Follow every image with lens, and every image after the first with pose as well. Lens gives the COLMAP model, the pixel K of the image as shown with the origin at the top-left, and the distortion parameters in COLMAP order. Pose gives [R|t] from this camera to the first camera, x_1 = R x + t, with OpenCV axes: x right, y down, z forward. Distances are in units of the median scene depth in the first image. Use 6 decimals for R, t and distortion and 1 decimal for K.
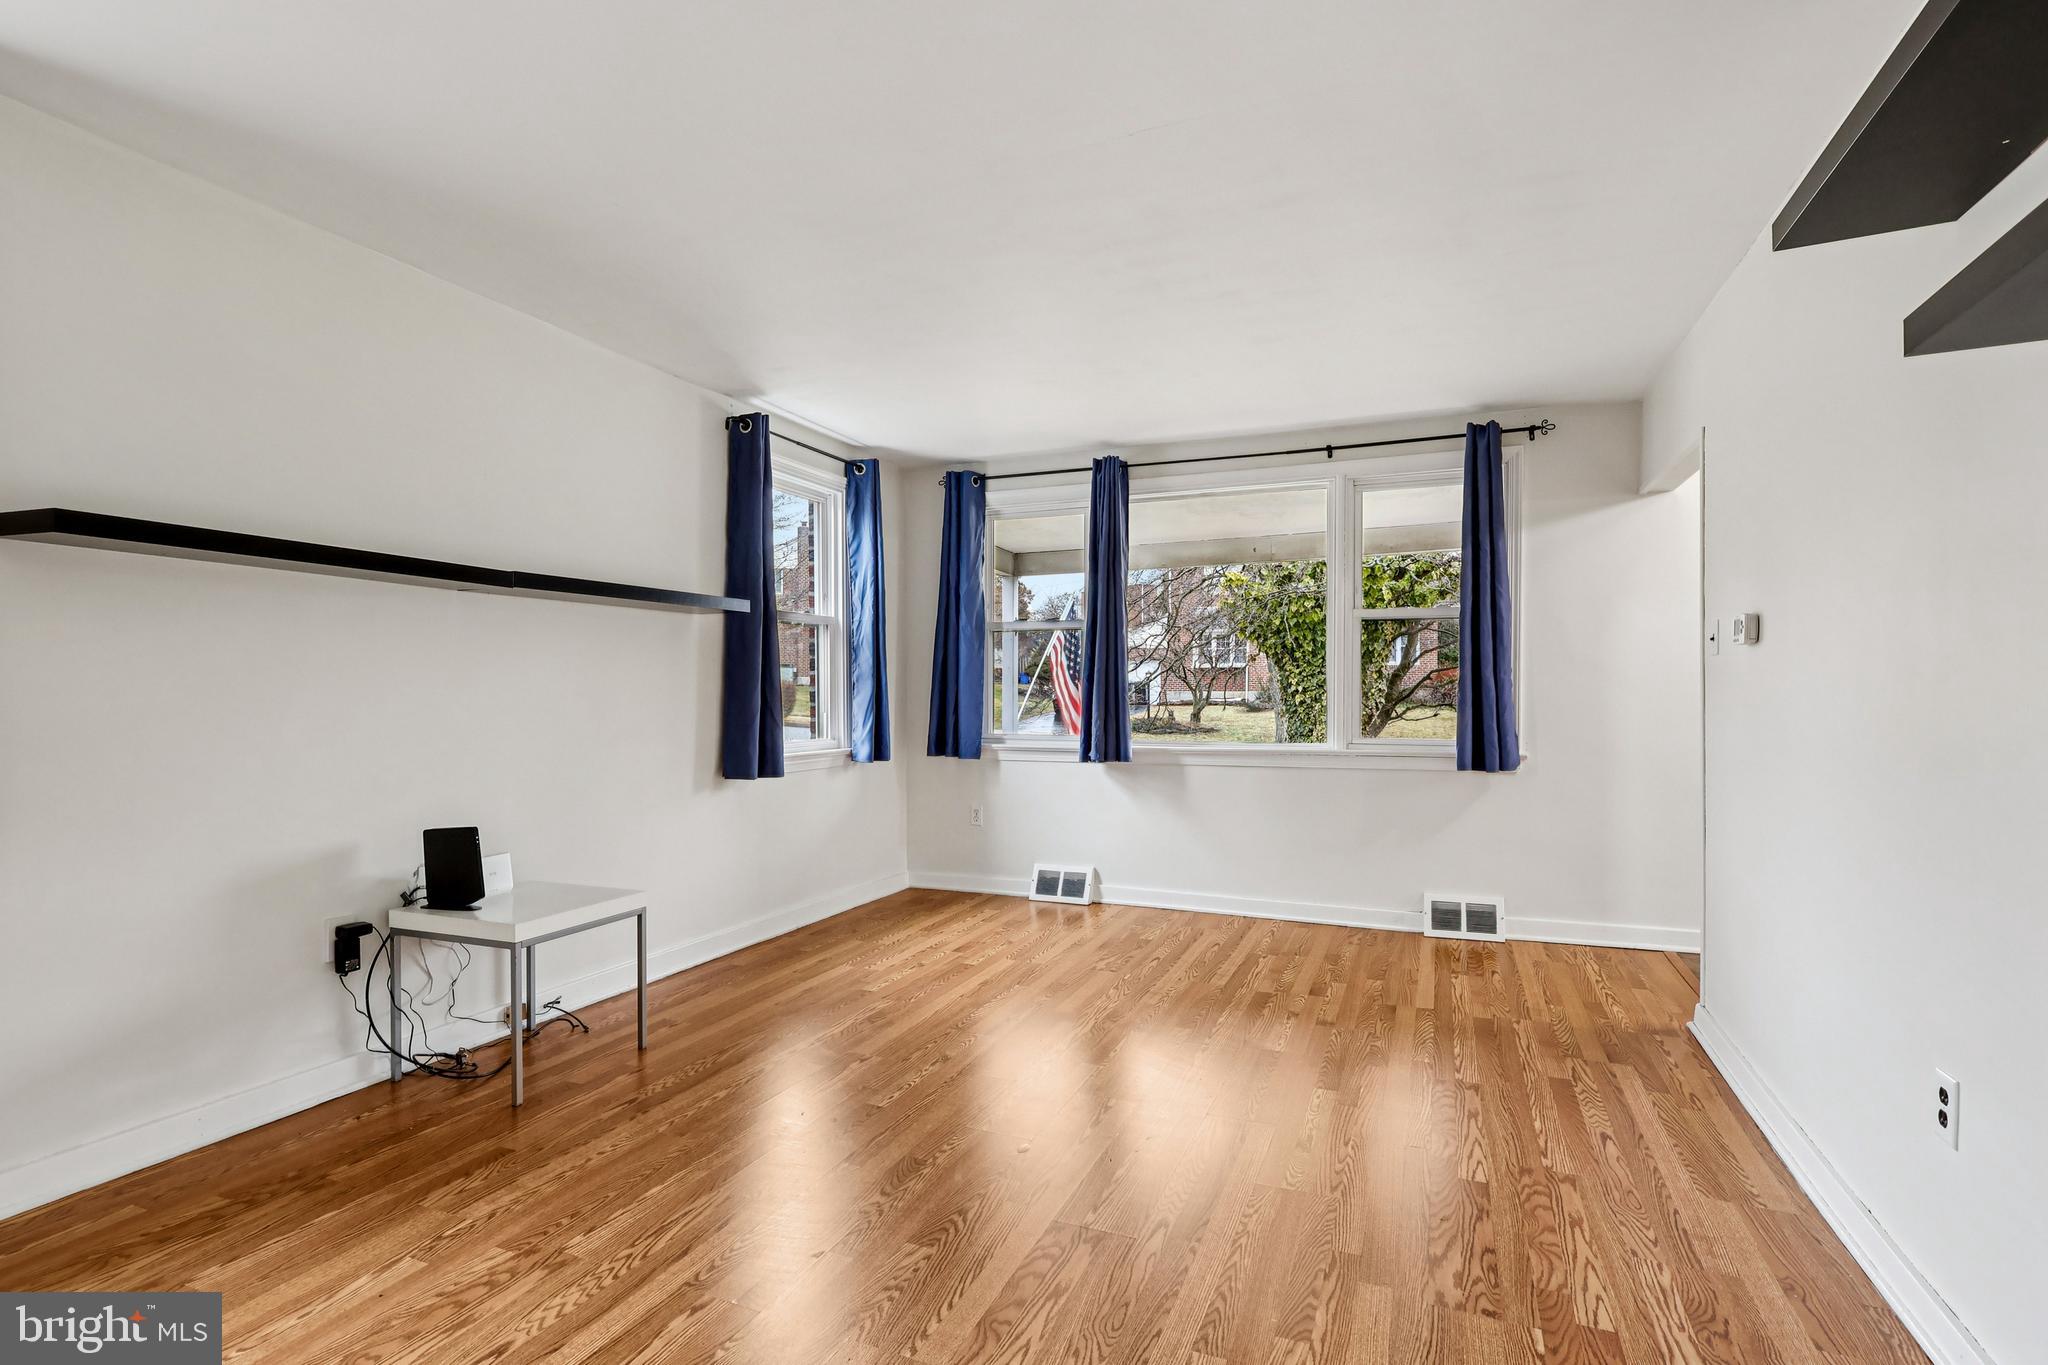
lens RADIAL K [[1059.2, 0, 1014.1], [0, 1059.2, 681.5], [0, 0, 1]] dist [0.000585, 0.000782]
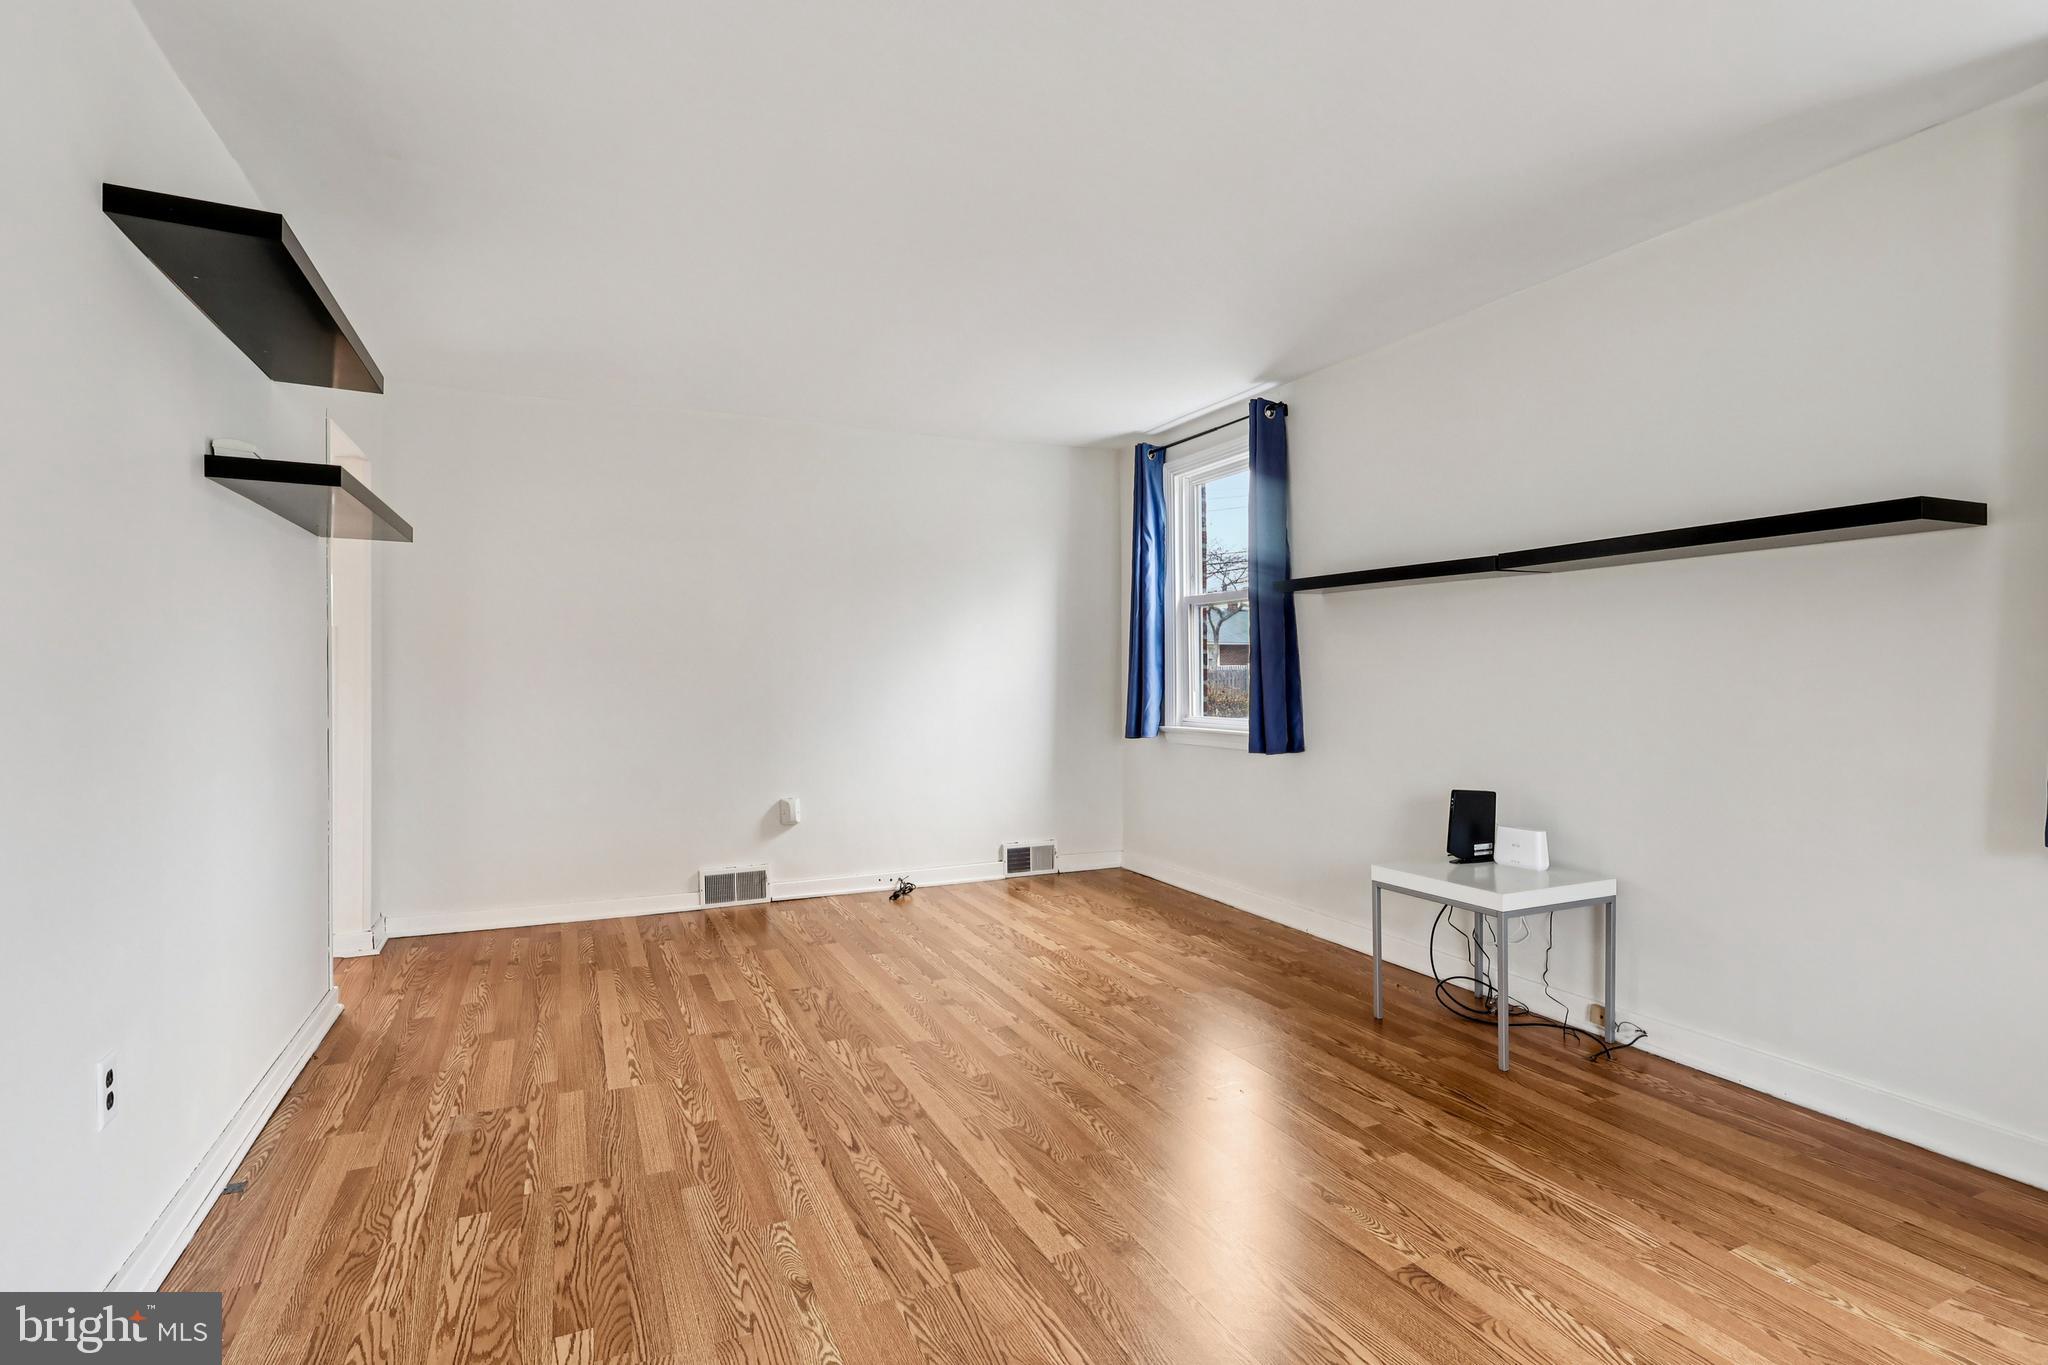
lens RADIAL K [[1014.7, 0, 1015.1], [0, 1014.7, 679.3], [0, 0, 1]] dist [0.001184, 0.000339]
pose [[-0.698160, 0.005857, -0.715917, 0.819579], [0.011230, 0.999933, -0.002771, 0.020652], [0.715853, -0.009975, -0.698179, 1.950898]]
